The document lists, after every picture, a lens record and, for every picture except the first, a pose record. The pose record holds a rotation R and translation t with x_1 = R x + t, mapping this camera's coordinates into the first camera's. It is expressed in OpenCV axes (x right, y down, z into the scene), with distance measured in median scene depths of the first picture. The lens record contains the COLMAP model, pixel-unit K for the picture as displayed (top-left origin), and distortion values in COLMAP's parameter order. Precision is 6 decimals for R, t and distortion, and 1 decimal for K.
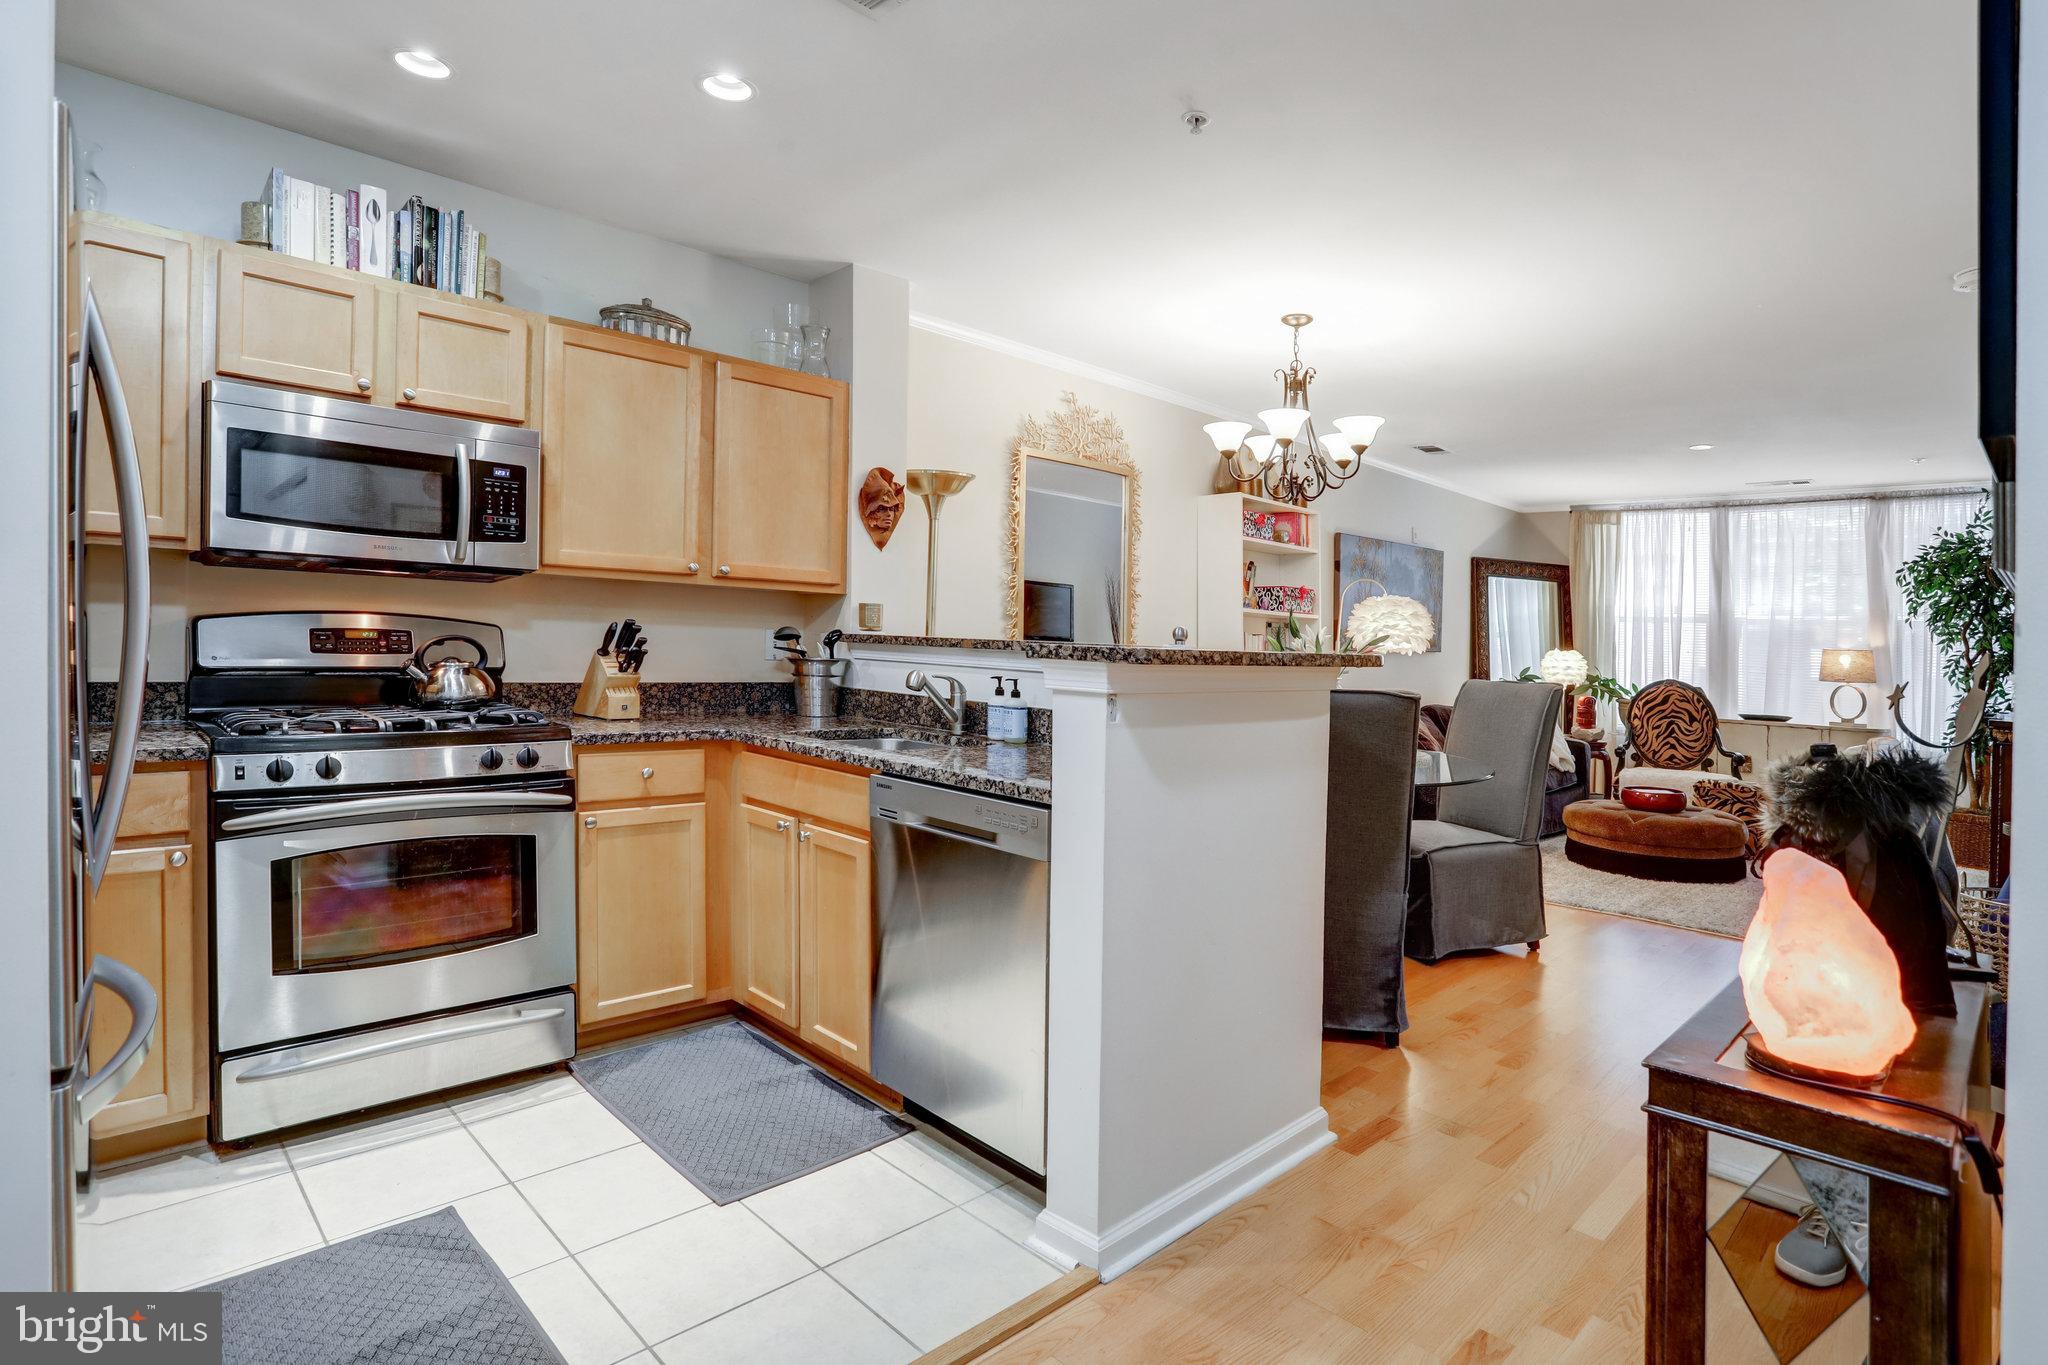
lens RADIAL K [[1025.0, 0, 1010.0], [0, 1025.0, 600.8], [0, 0, 1]] dist [-0.071431, 0.028462]
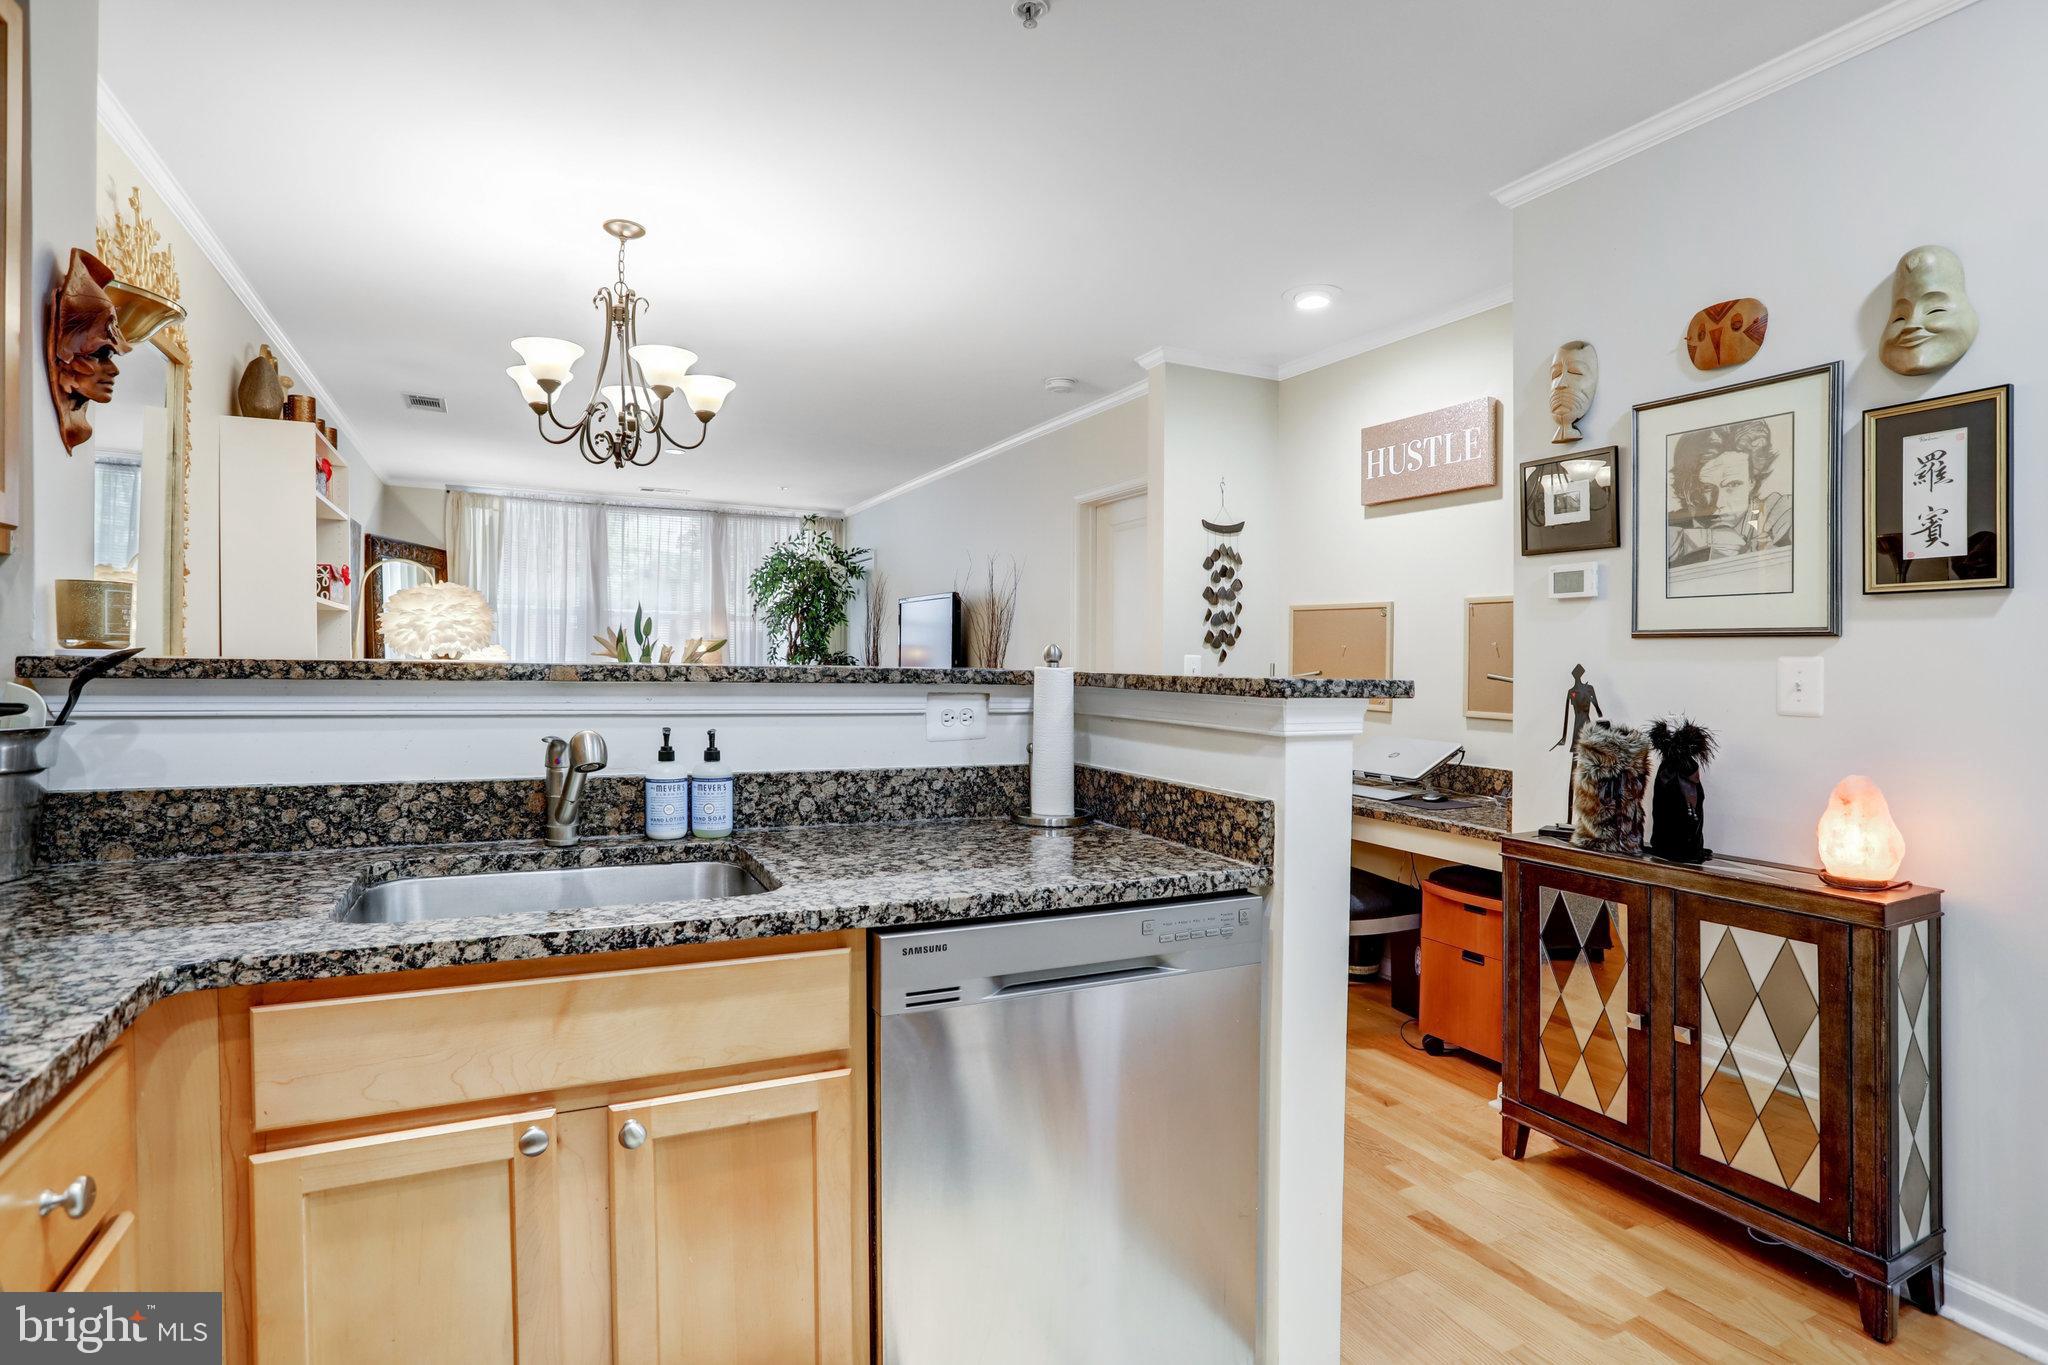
lens RADIAL K [[1025.0, 0, 1010.1], [0, 1025.0, 680.4], [0, 0, 1]] dist [-0.071431, 0.028462]
pose [[0.299118, -0.050106, 0.952900, -0.422410], [-0.041362, 0.997001, 0.065409, 0.001179], [-0.953319, -0.058979, 0.296149, 0.550644]]
